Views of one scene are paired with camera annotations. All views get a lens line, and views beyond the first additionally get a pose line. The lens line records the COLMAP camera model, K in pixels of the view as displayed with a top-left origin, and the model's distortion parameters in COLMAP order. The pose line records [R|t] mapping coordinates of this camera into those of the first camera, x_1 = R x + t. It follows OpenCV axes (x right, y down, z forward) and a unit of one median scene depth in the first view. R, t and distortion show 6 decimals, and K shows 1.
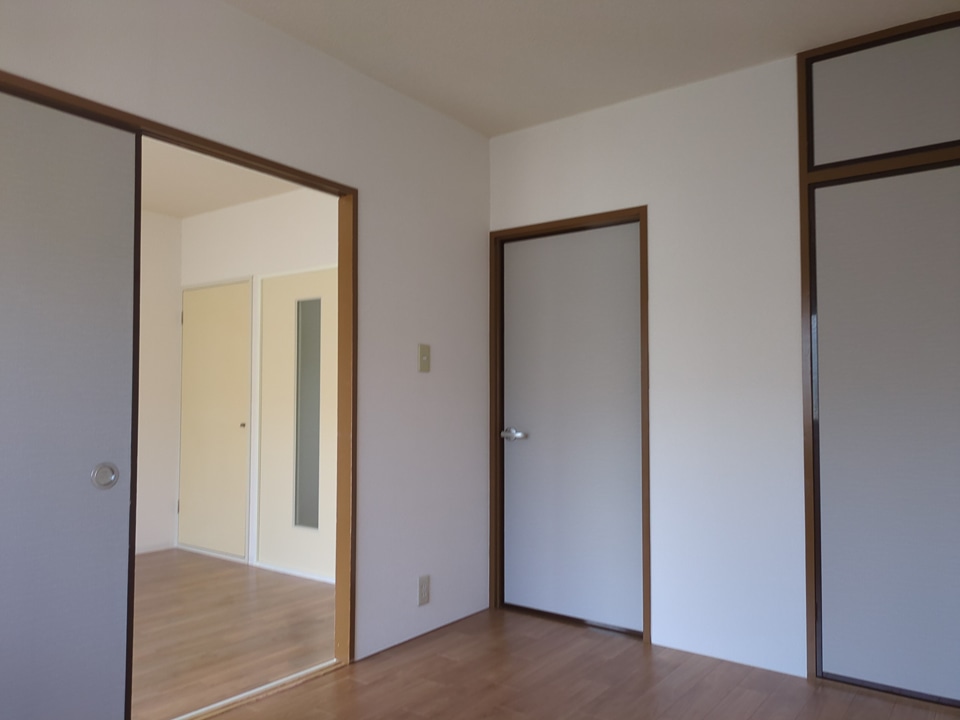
lens RADIAL K [[745.4, 0, 481.4], [0, 745.4, 377.5], [0, 0, 1]] dist [0.078658, -0.092019]
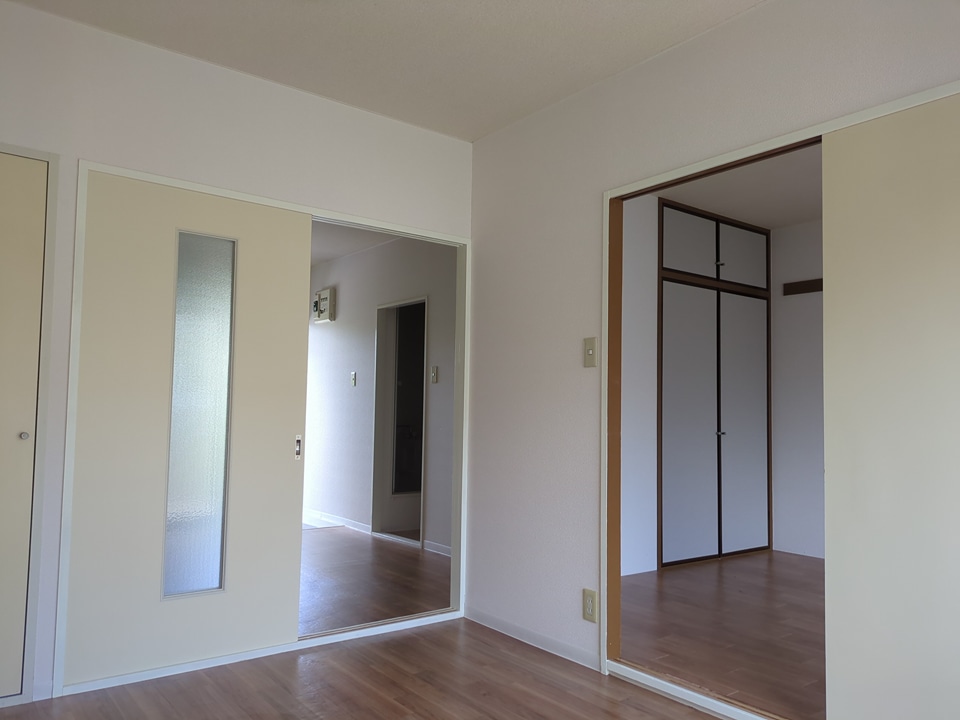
lens RADIAL K [[730.0, 0, 461.1], [0, 730.0, 359.0], [0, 0, 1]] dist [0.007089, -0.004768]
pose [[0.258663, 0.058701, 0.964182, -1.268953], [-0.059919, 0.997205, -0.044637, 0.027418], [-0.964107, -0.046227, 0.261458, 1.013848]]
